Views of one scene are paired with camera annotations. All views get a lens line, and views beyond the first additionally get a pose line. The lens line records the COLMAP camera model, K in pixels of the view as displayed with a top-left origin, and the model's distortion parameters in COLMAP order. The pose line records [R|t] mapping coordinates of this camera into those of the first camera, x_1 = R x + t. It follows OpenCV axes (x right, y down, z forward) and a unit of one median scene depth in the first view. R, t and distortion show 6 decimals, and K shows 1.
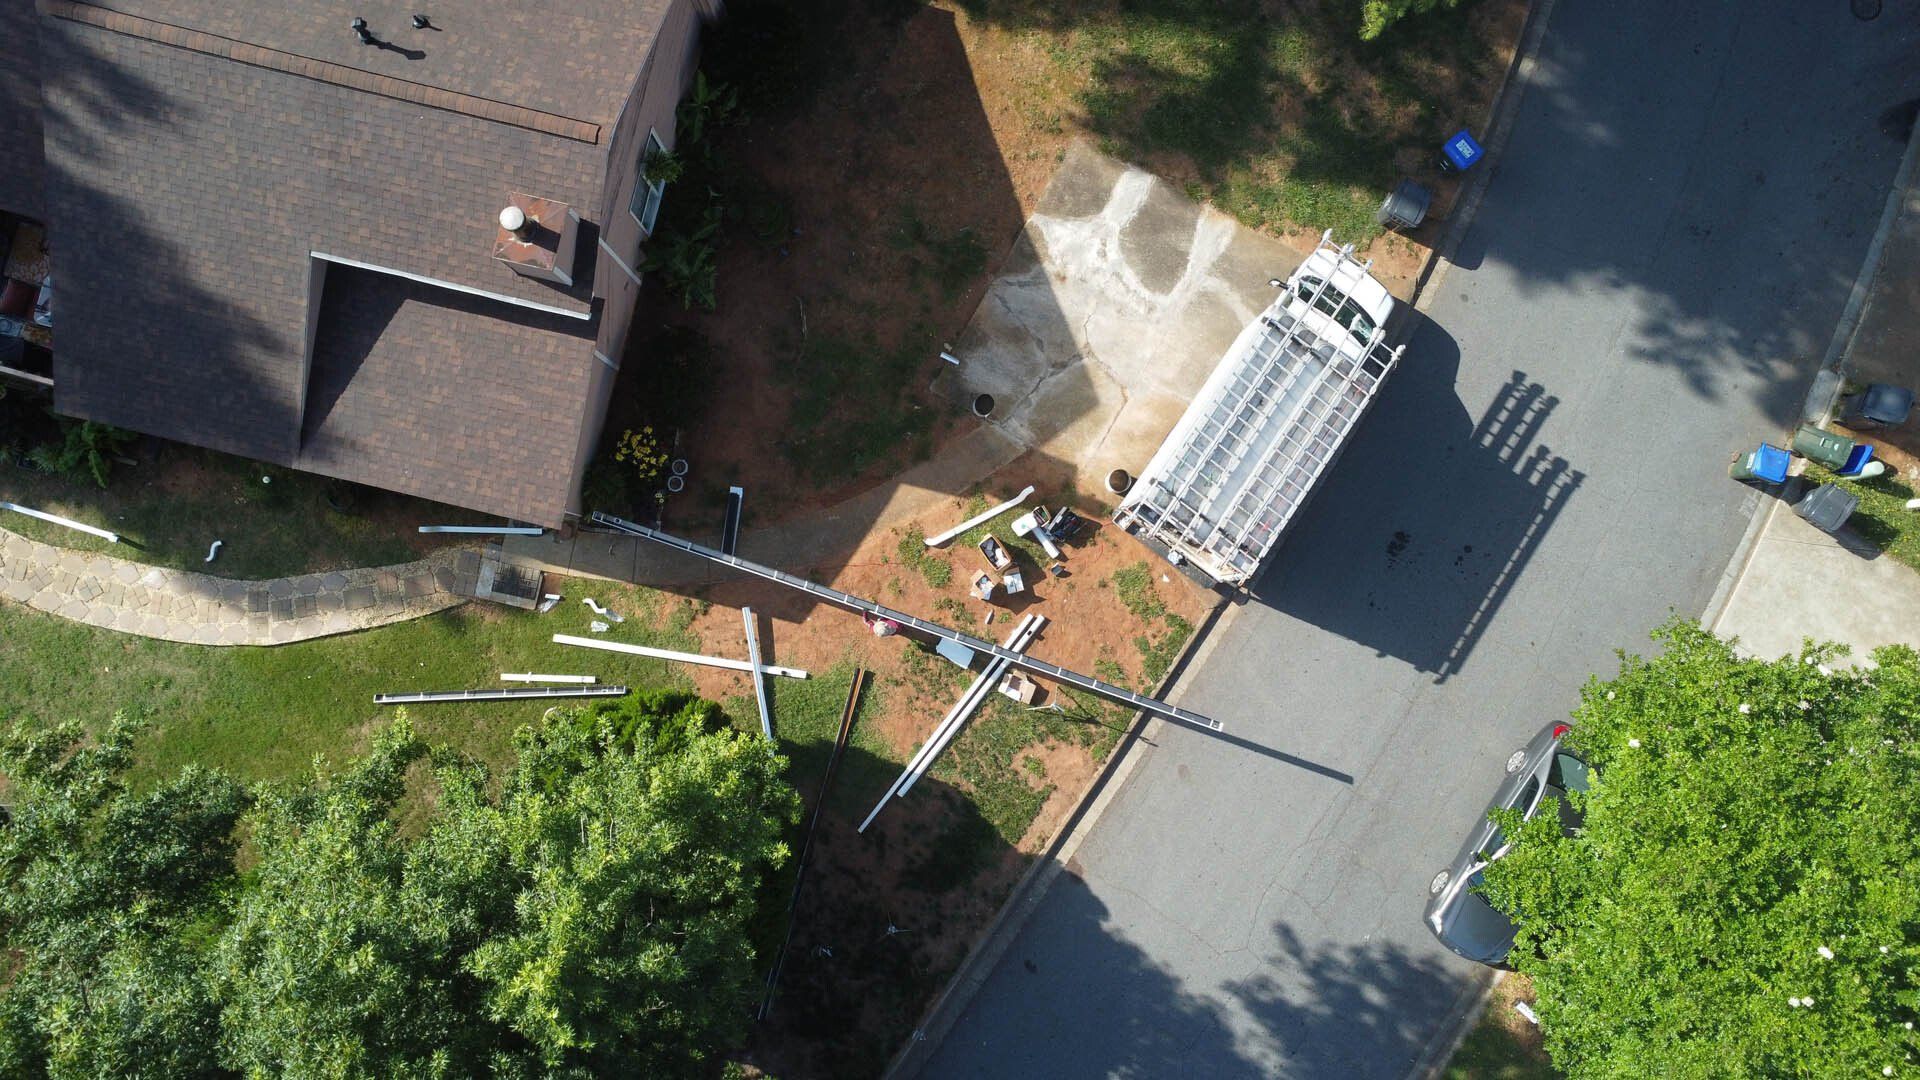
lens RADIAL K [[1442.3, 0, 960.0], [0, 1442.3, 540.0], [0, 0, 1]] dist [-0.116871, 0.194995]
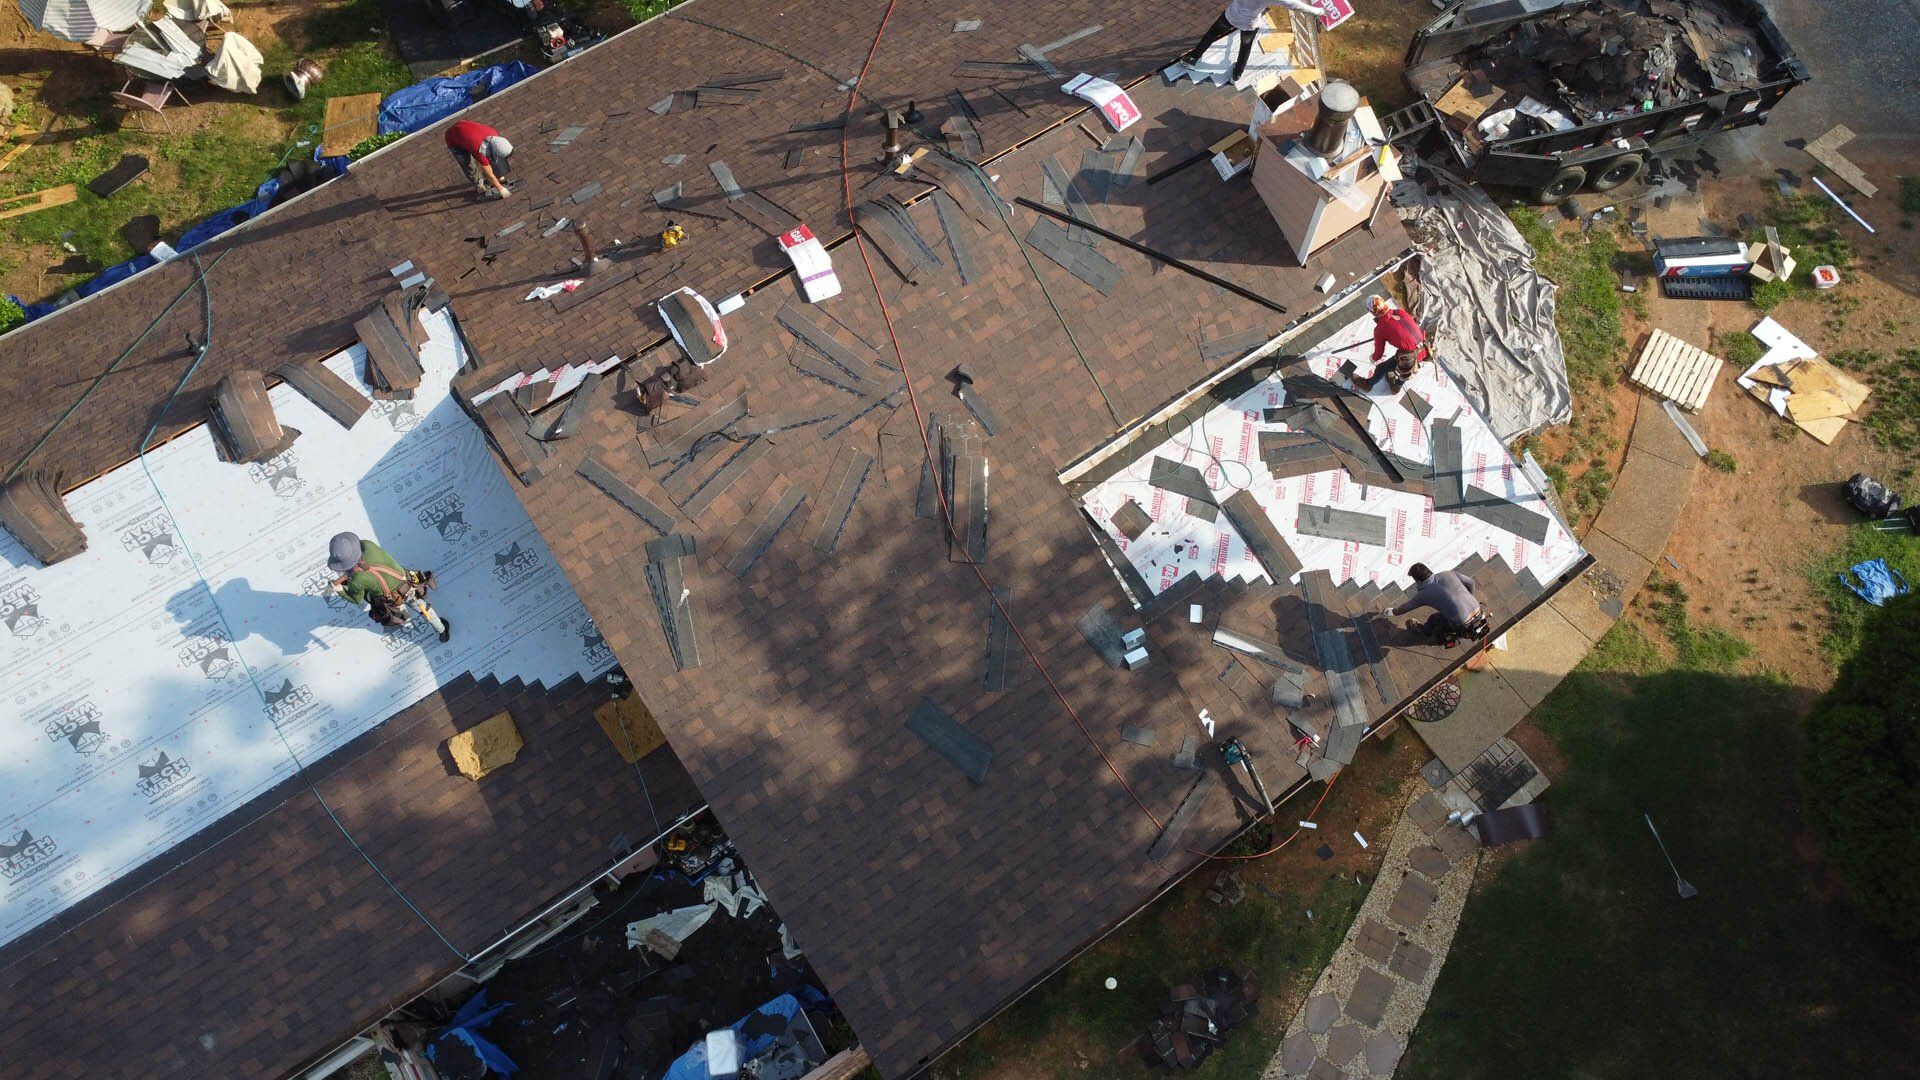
lens RADIAL K [[1429.8, 0, 960.8], [0, 1429.8, 519.9], [0, 0, 1]] dist [-0.107338, 0.138917]
pose [[0.665276, -0.680401, 0.307346, -0.679930], [0.745202, 0.630315, -0.217664, -0.094337], [-0.045626, 0.373842, 0.926370, 0.473264]]
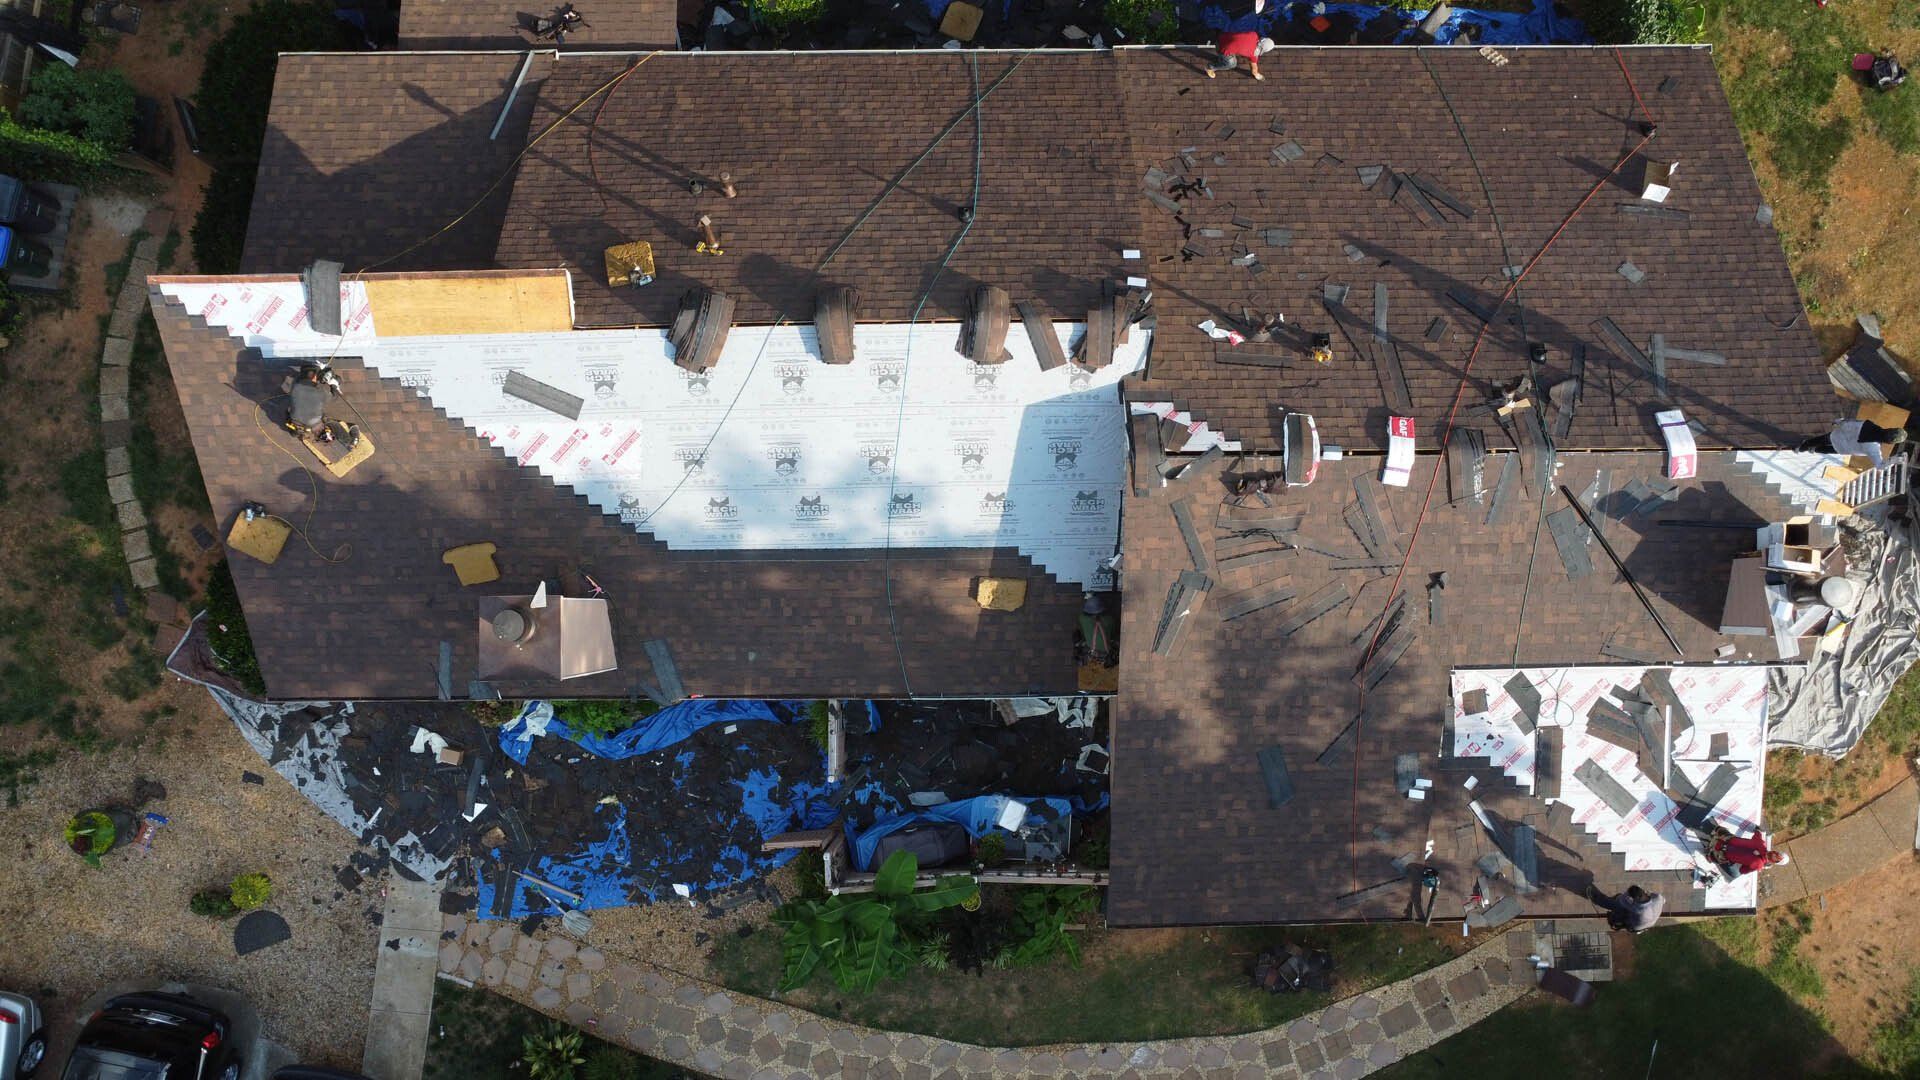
lens RADIAL K [[1442.3, 0, 960.0], [0, 1442.3, 540.0], [0, 0, 1]] dist [-0.116871, 0.194995]
pose [[0.970237, -0.241952, 0.010002, -0.717758], [0.241920, 0.970287, 0.004278, -0.342619], [-0.010740, -0.001731, 0.999941, 0.217199]]
